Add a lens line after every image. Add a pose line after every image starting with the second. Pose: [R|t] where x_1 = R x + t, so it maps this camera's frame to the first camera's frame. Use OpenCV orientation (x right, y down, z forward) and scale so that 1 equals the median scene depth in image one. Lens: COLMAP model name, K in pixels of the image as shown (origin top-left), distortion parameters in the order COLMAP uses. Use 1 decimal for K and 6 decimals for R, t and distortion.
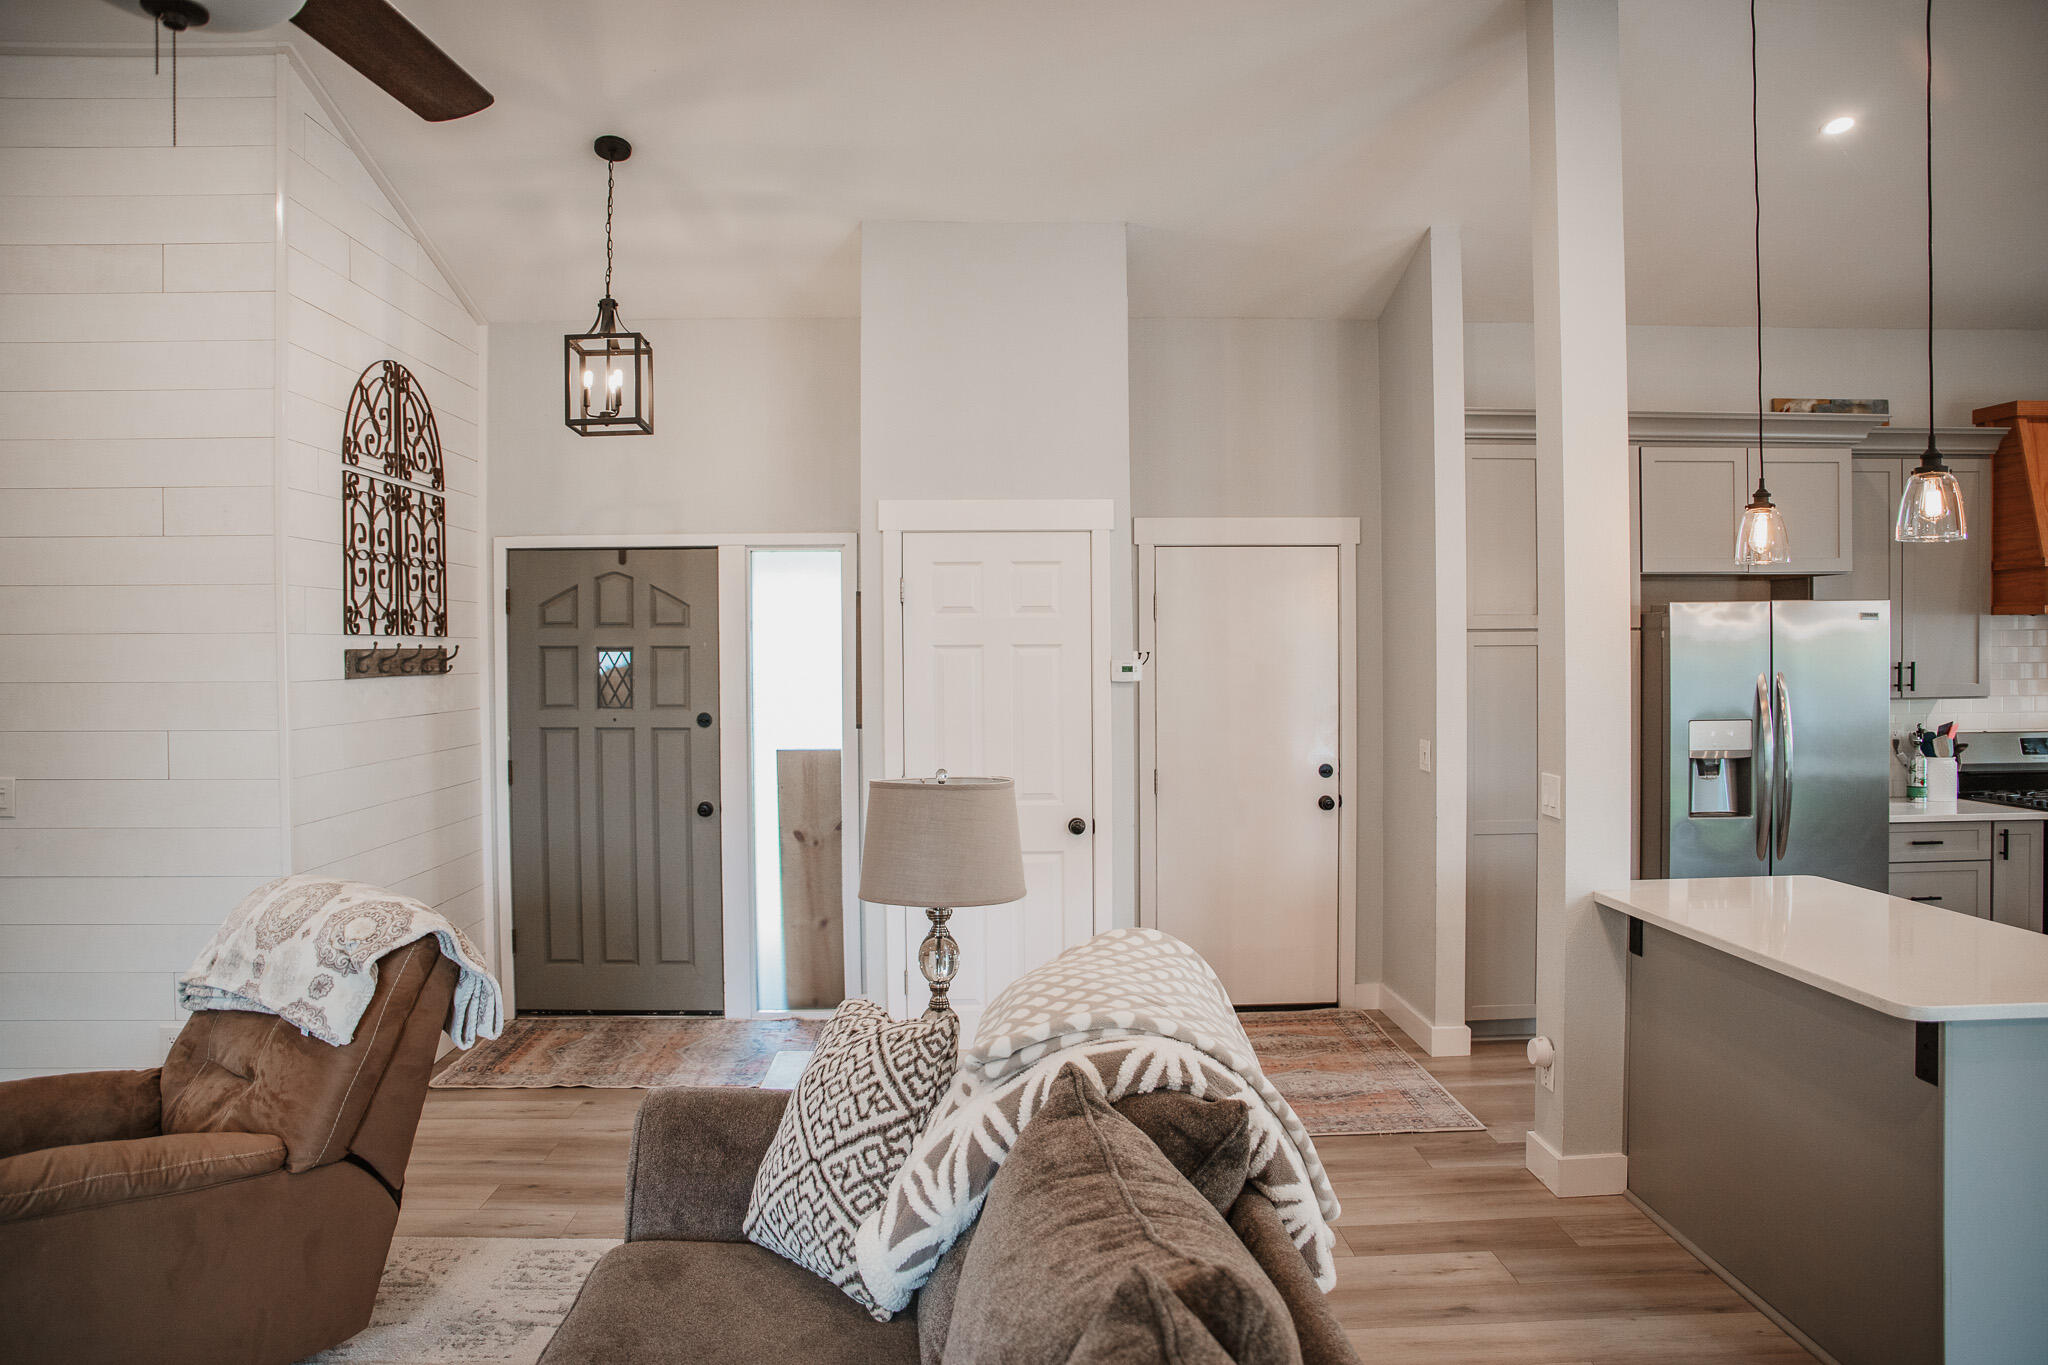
lens RADIAL K [[1390.8, 0, 1024.0], [0, 1390.8, 682.5], [0, 0, 1]] dist [-0.140532, 0.104796]
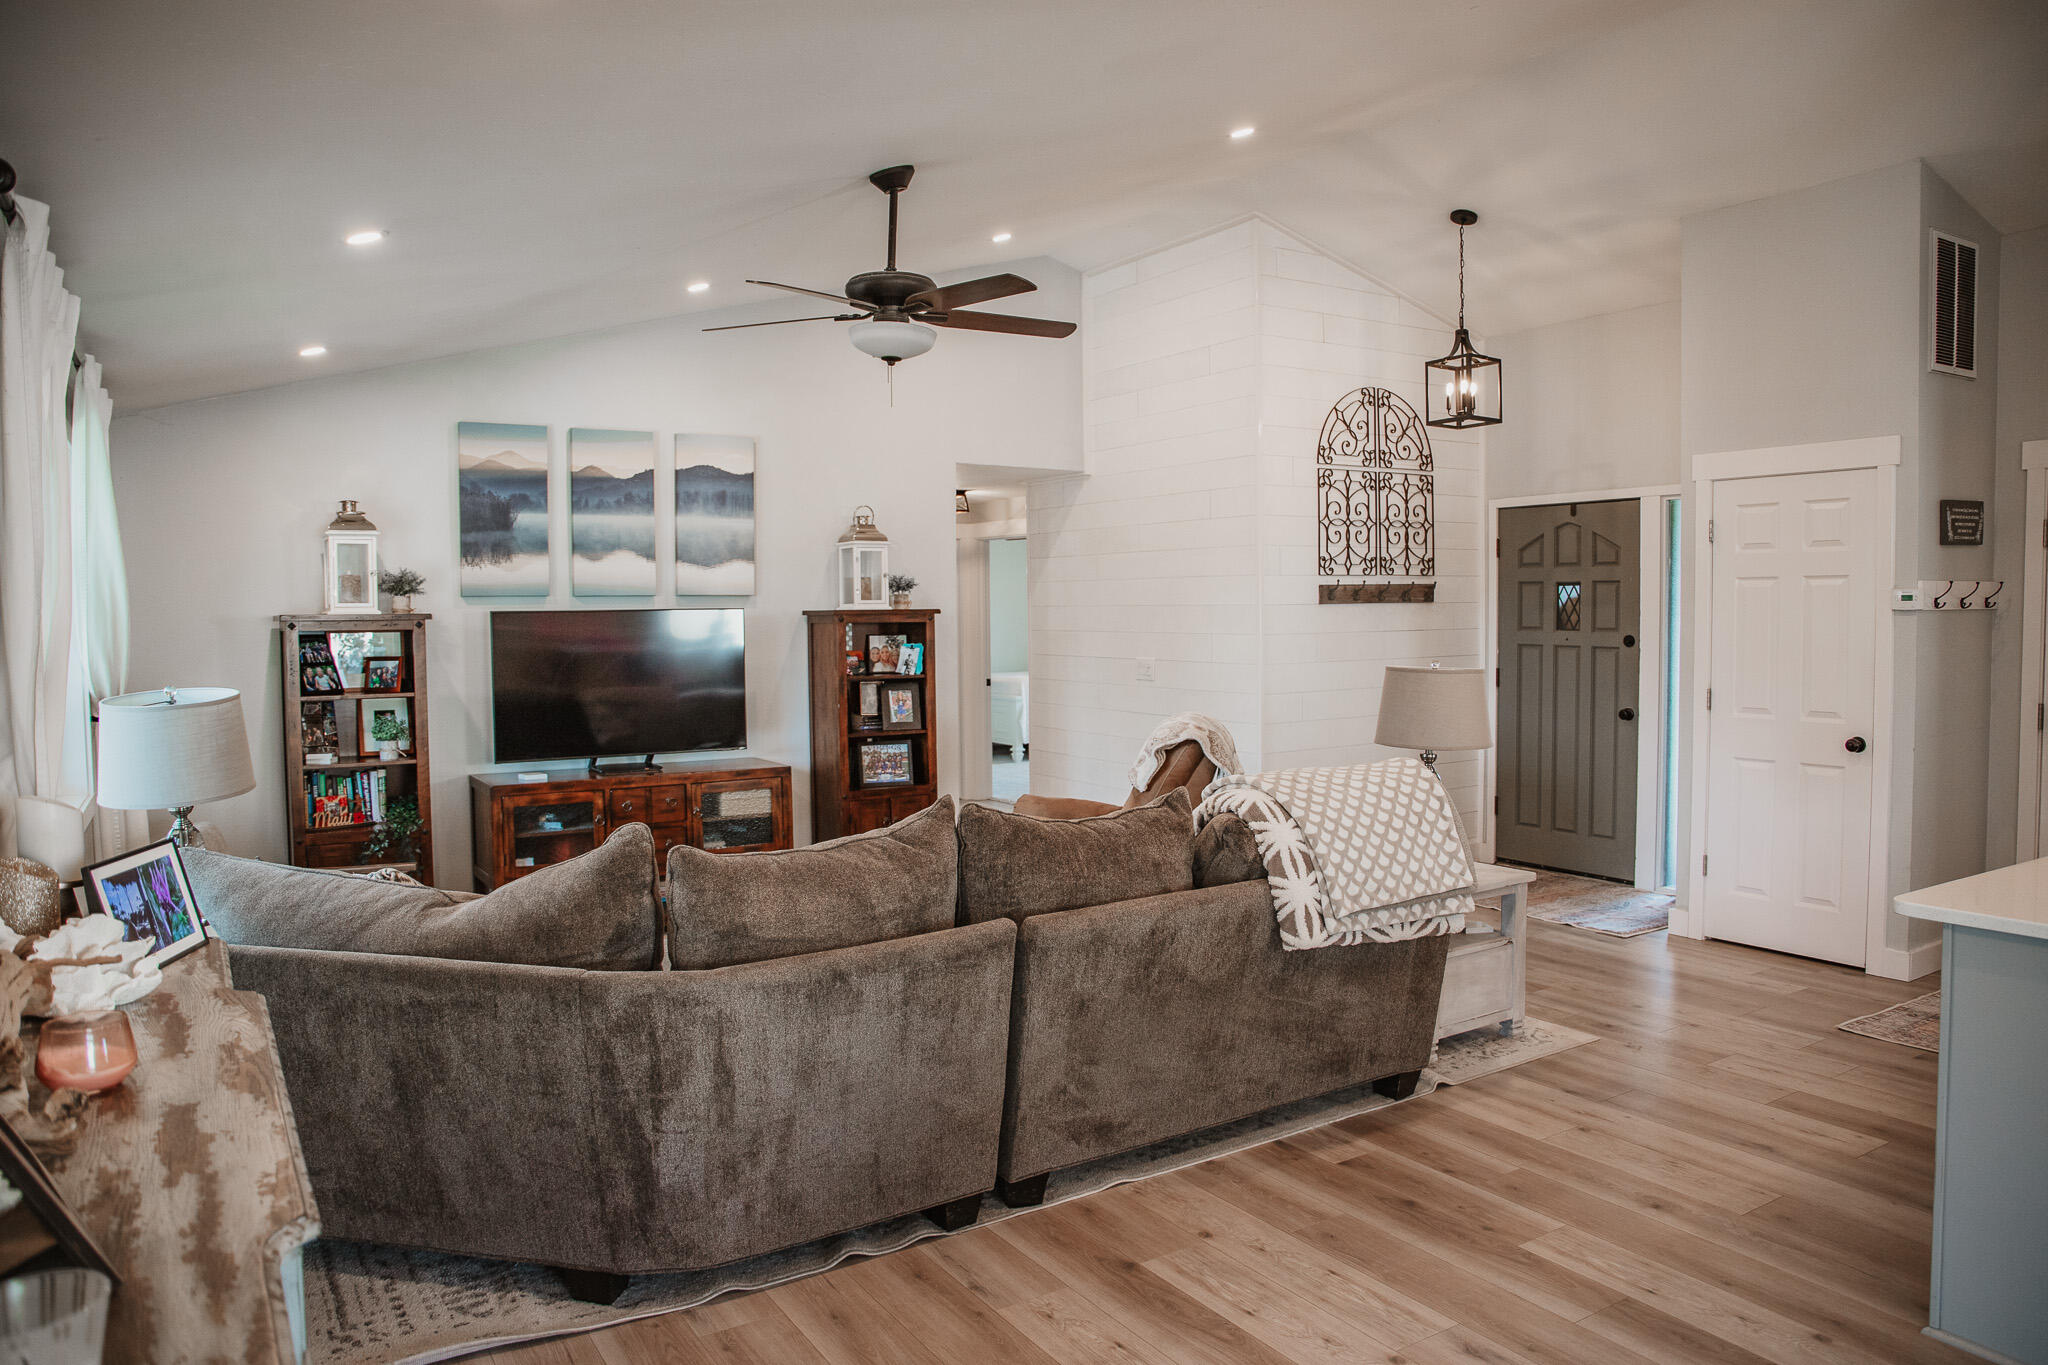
lens RADIAL K [[1390.8, 0, 1024.0], [0, 1390.8, 682.5], [0, 0, 1]] dist [-0.140532, 0.104796]
pose [[0.509712, 0.047519, -0.859032, 0.567535], [-0.008988, 0.998713, 0.049912, 0.009150], [0.860298, -0.017720, 0.509483, -0.076421]]
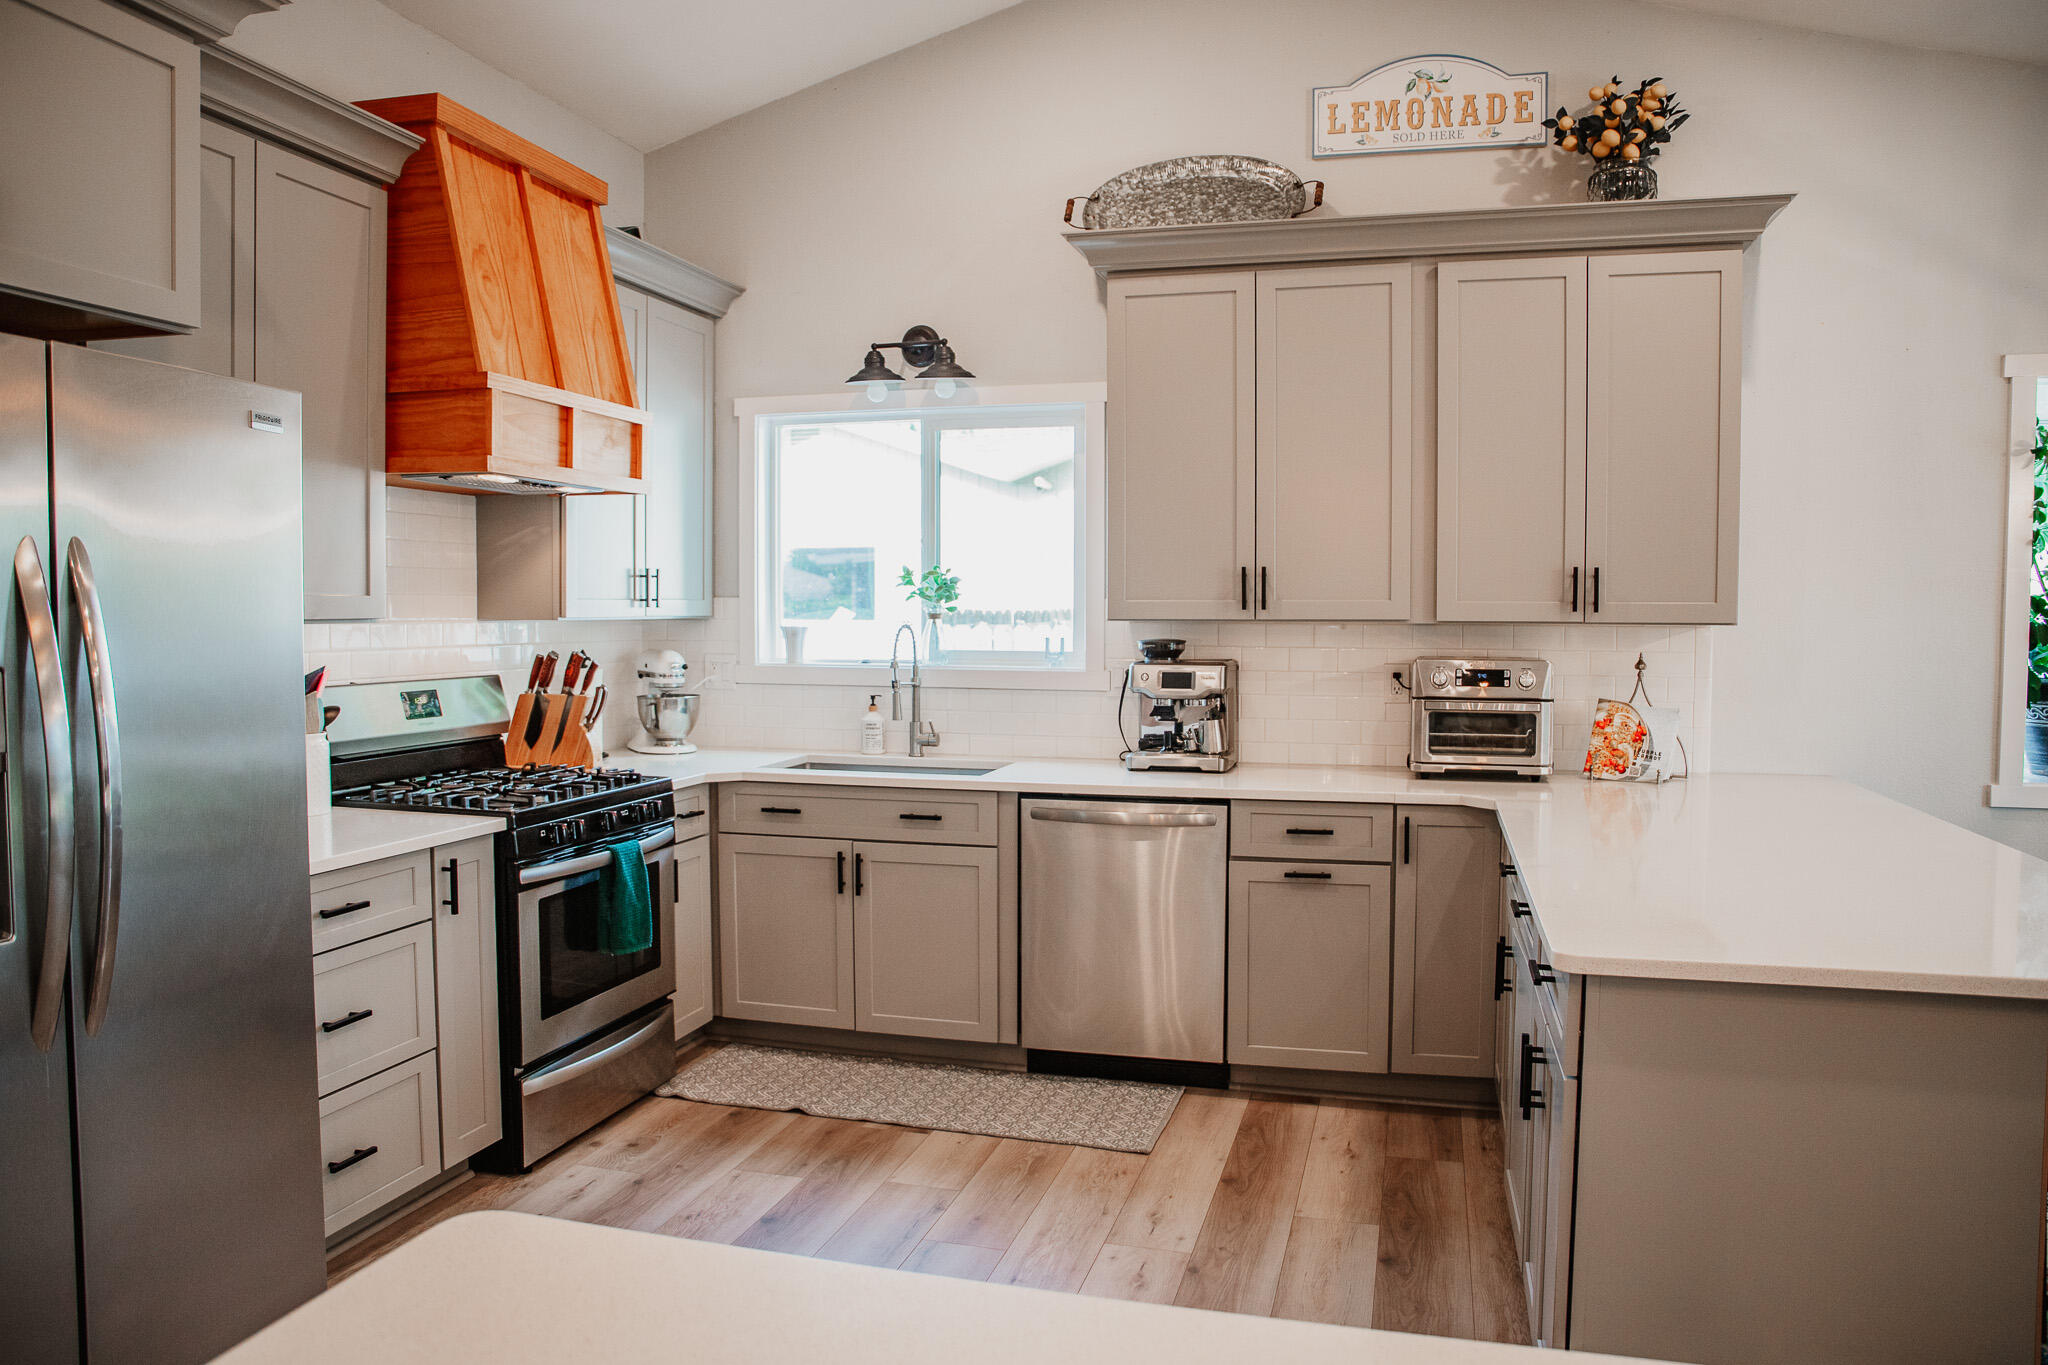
lens RADIAL K [[1429.8, 0, 1026.9], [0, 1429.8, 680.3], [0, 0, 1]] dist [-0.132473, 0.094083]
pose [[0.301876, -0.034898, 0.952708, 0.262035], [0.009310, 0.999390, 0.033658, 0.019807], [-0.953302, -0.001291, 0.302017, 0.593399]]
